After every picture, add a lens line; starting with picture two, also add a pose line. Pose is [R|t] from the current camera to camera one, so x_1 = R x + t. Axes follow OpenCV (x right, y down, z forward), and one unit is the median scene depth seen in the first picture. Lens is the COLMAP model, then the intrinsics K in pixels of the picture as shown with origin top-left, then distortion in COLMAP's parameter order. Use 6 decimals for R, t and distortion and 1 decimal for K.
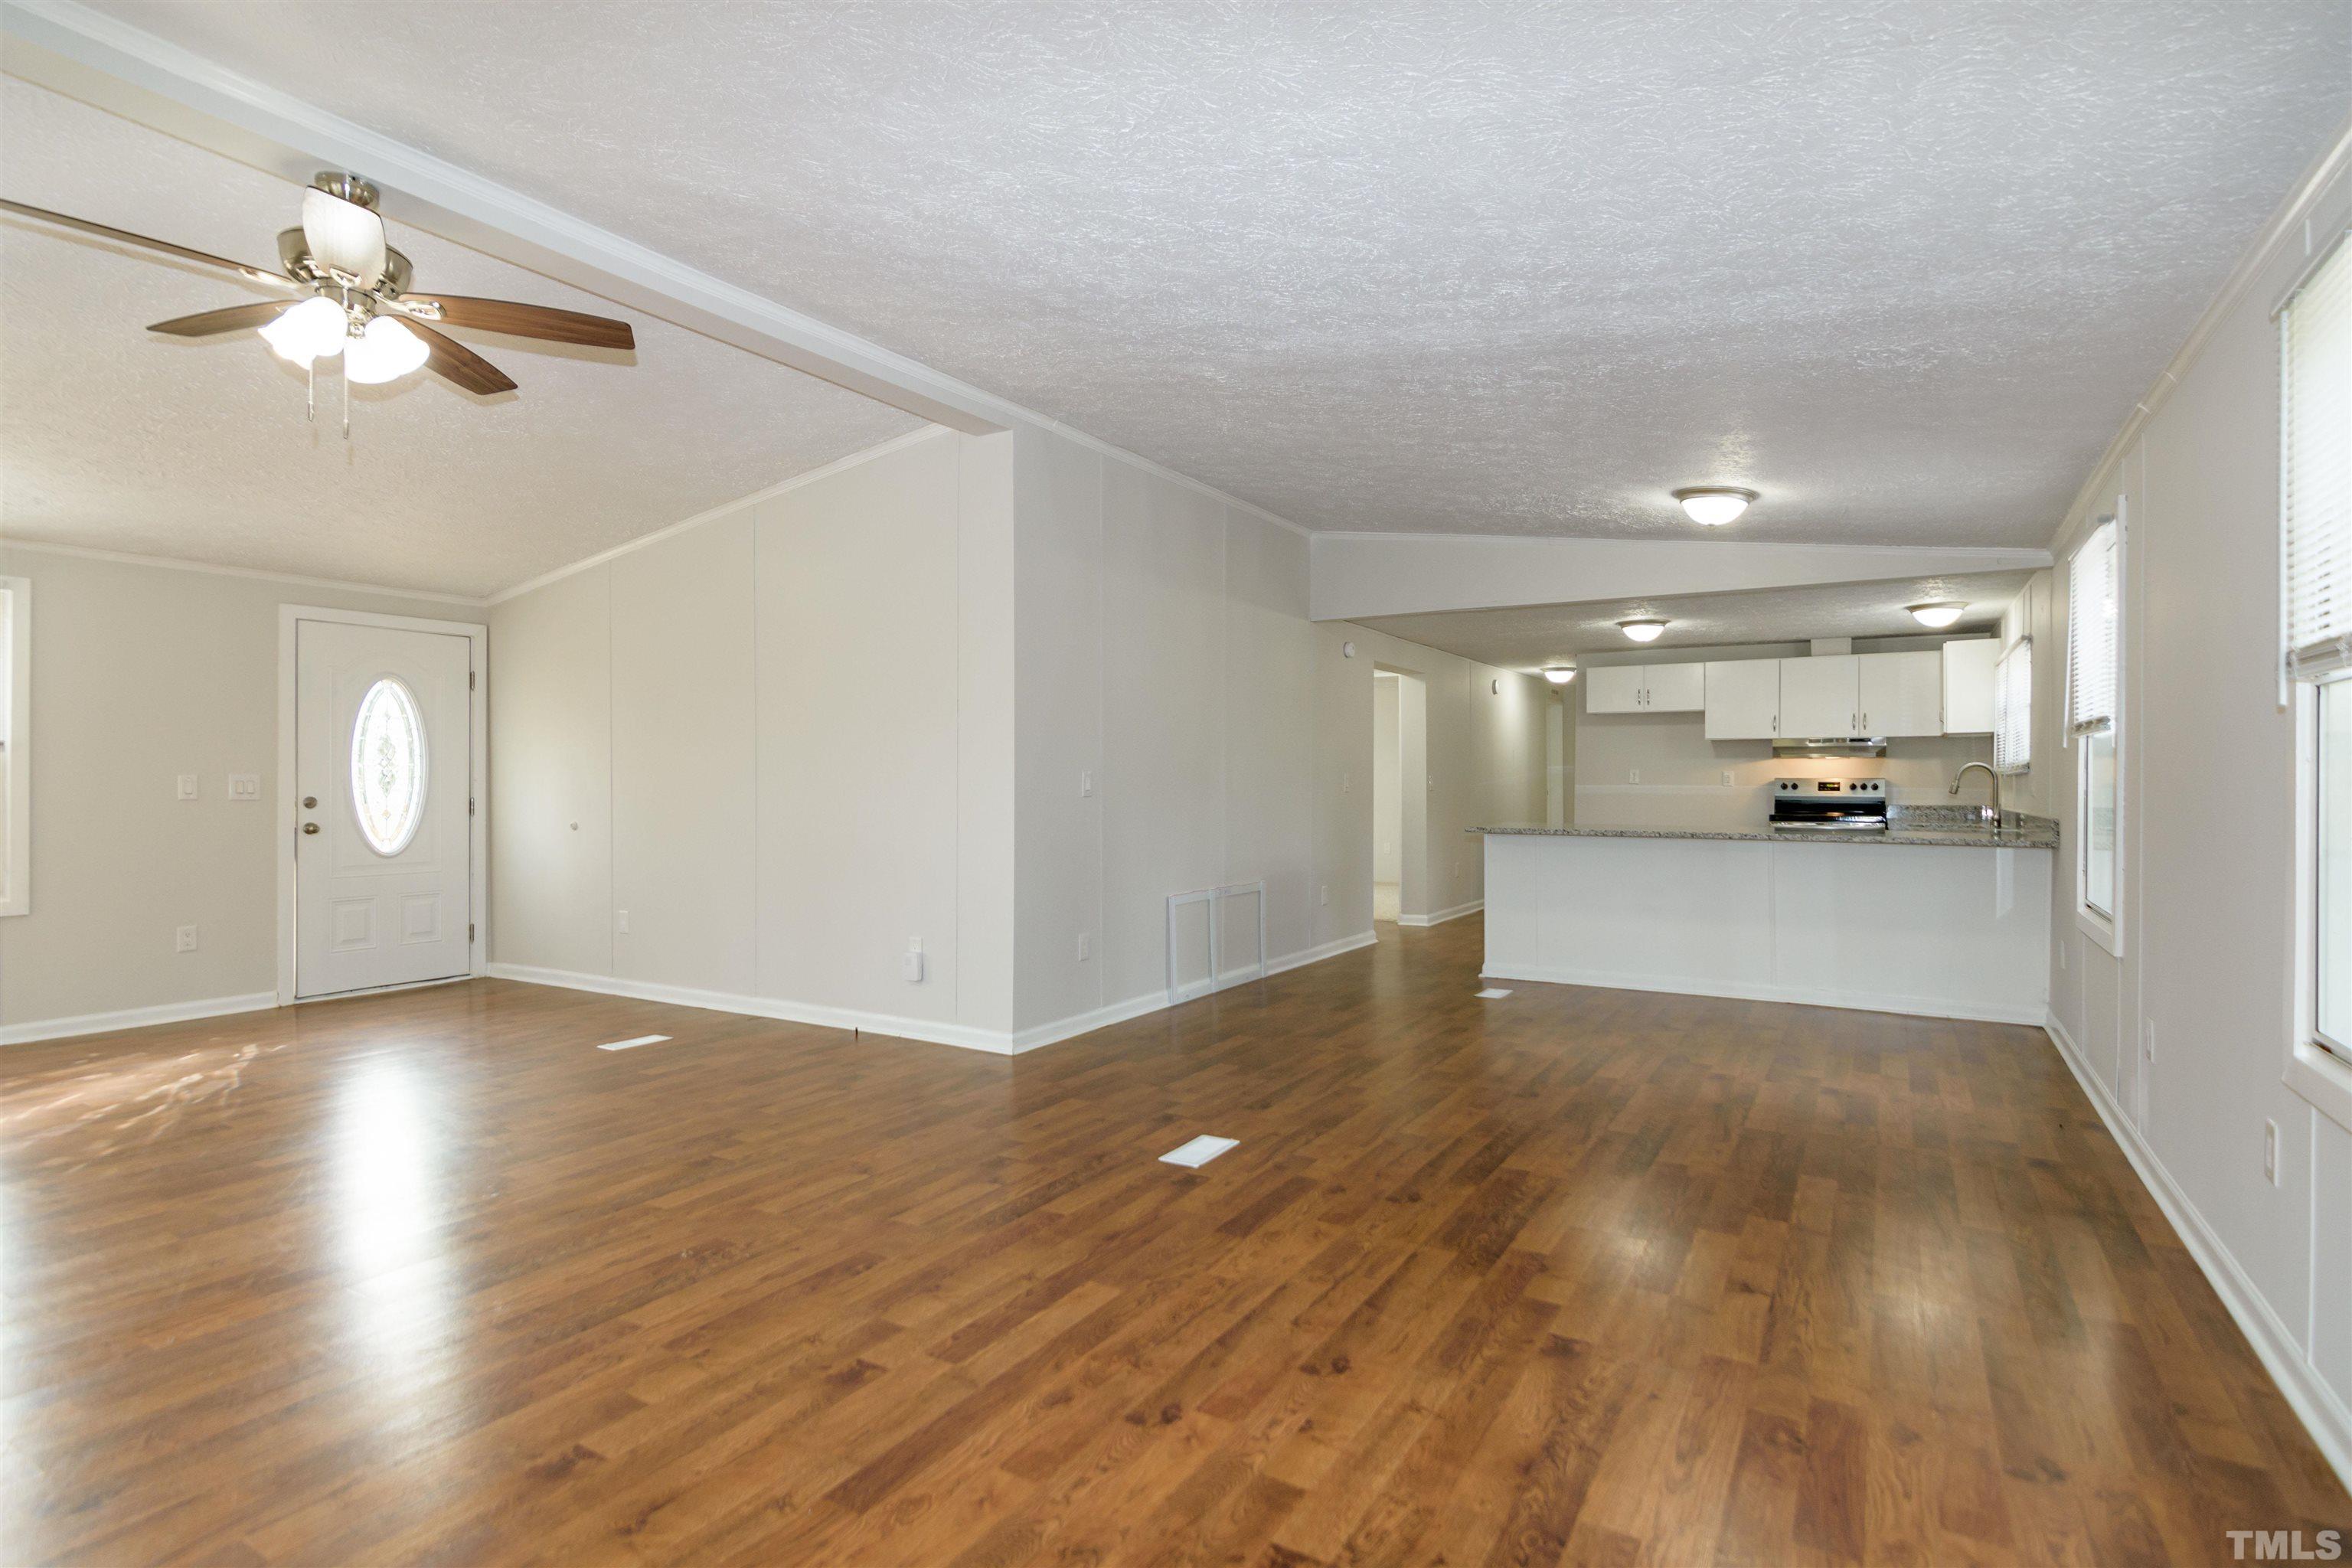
lens RADIAL K [[1158.2, 0, 1123.0], [0, 1158.2, 774.1], [0, 0, 1]] dist [-0.001564, 0.003472]
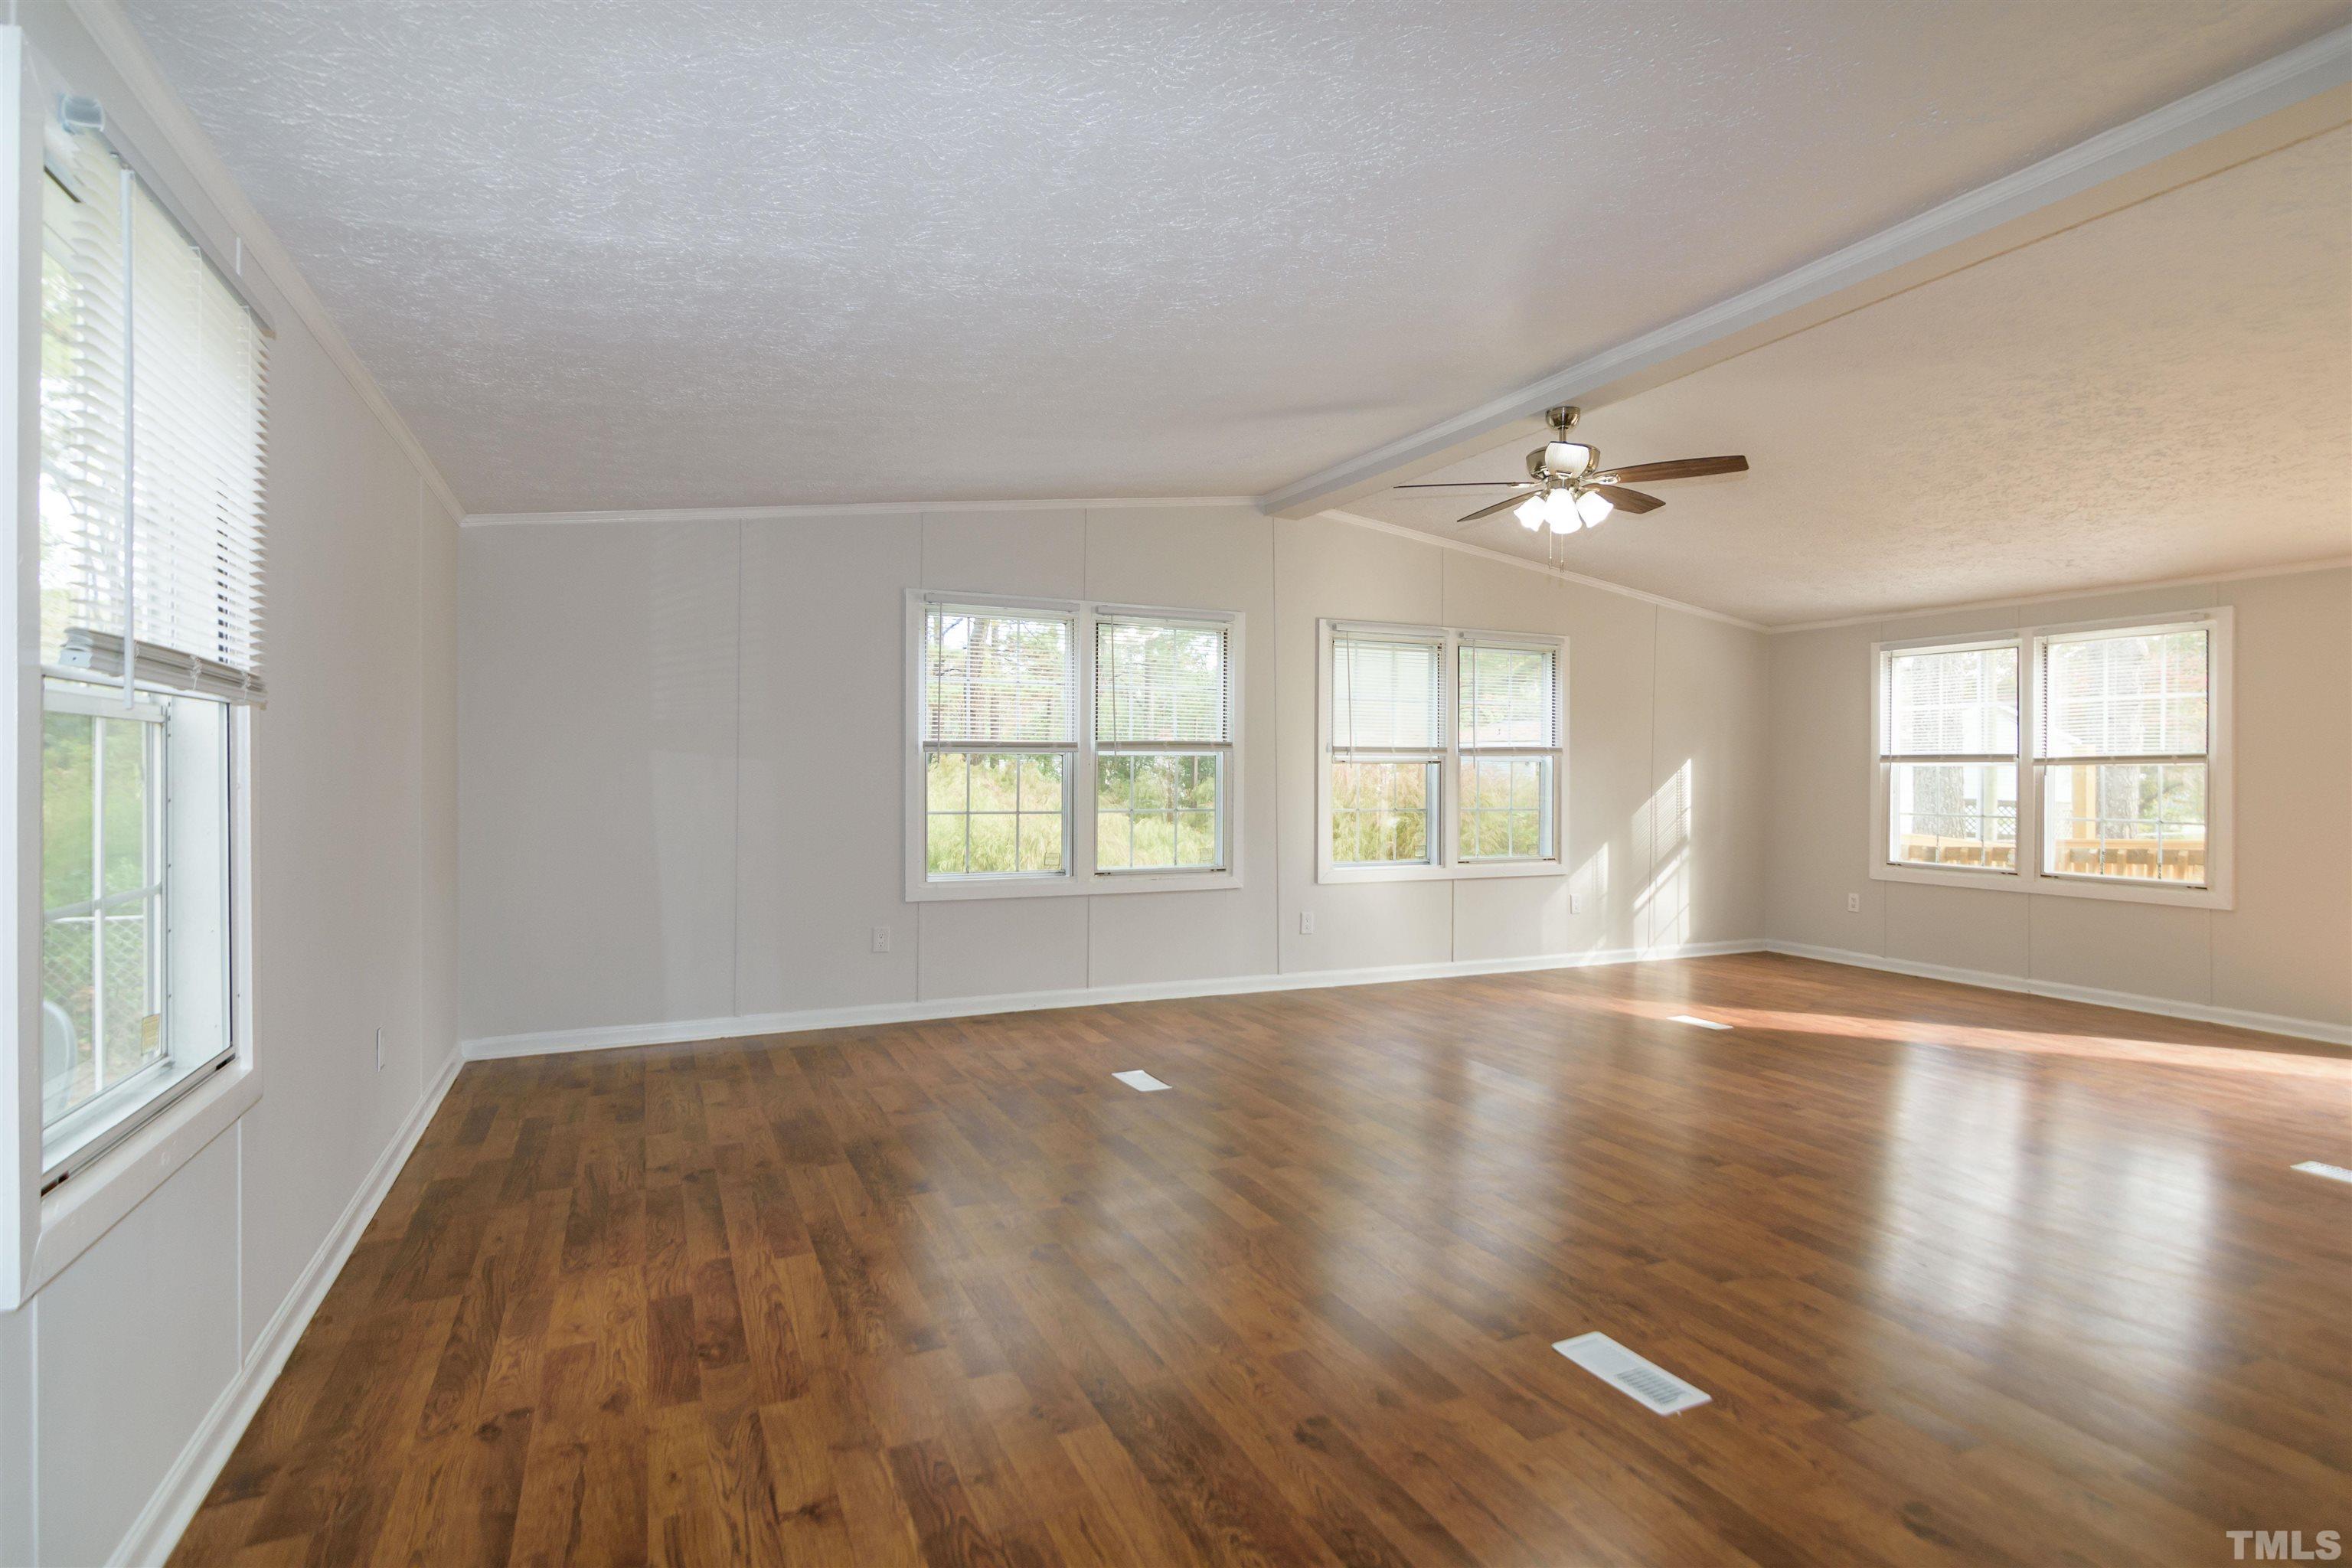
lens RADIAL K [[1158.2, 0, 1164.3], [0, 1158.2, 773.0], [0, 0, 1]] dist [-0.001564, 0.003472]
pose [[-0.533224, -0.002953, -0.845969, 1.299023], [-0.002214, 0.999995, -0.002095, 0.001667], [0.845971, 0.000755, -0.533228, 1.980296]]
